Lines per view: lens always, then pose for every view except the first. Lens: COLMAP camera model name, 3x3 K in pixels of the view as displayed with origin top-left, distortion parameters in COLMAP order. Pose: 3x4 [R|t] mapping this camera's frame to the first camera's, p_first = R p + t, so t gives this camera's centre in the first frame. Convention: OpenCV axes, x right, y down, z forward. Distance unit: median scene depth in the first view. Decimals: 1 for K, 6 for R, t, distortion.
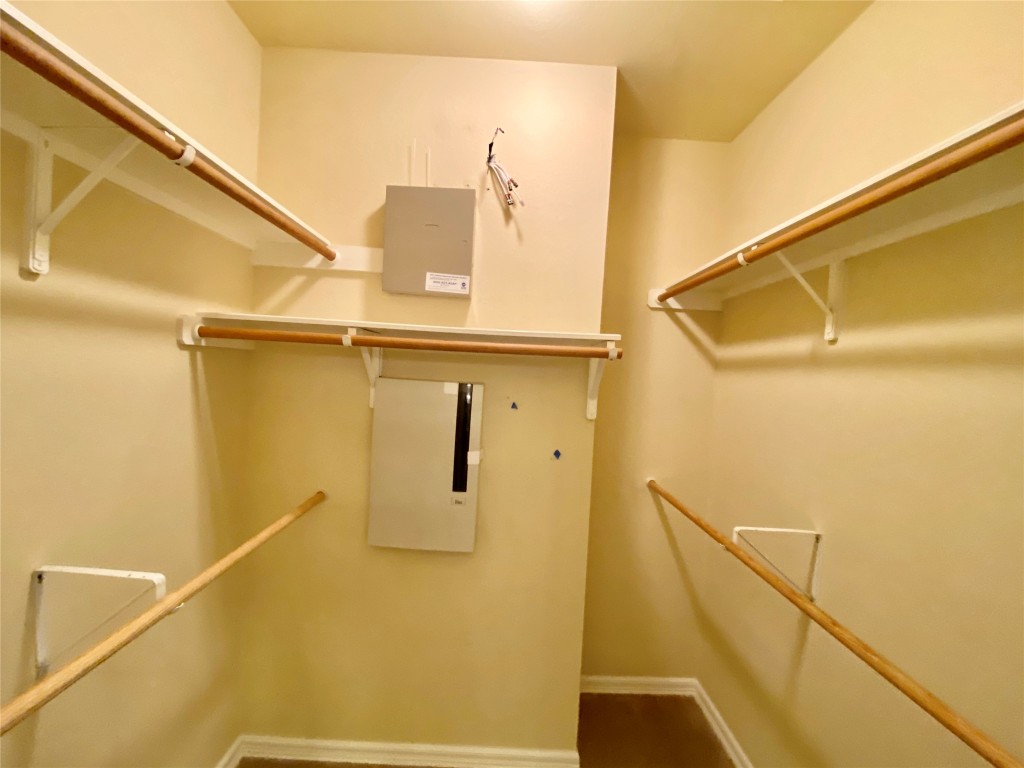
lens RADIAL K [[425.2, 0, 512.0], [0, 425.2, 384.0], [0, 0, 1]] dist [0.001312, -0.022061]
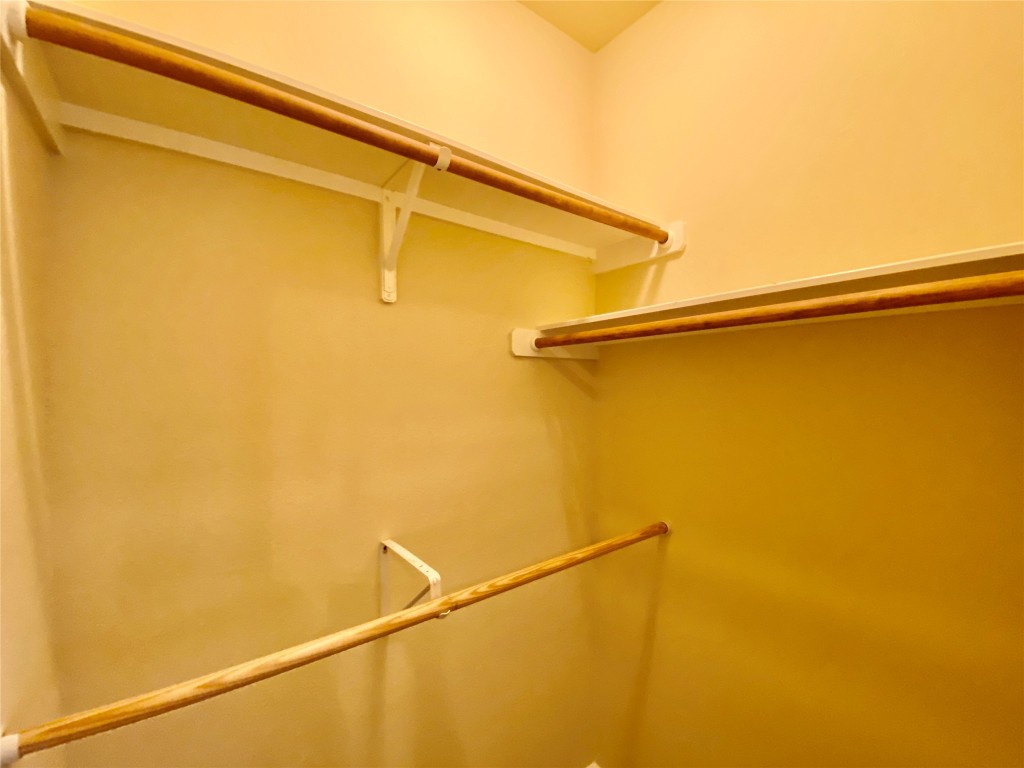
lens RADIAL K [[425.2, 0, 512.0], [0, 425.2, 384.0], [0, 0, 1]] dist [0.001312, -0.022061]
pose [[0.587781, -0.052309, -0.807327, 0.114140], [0.012657, 0.998380, -0.055473, 0.057950], [0.808921, 0.022388, 0.587491, 0.528509]]
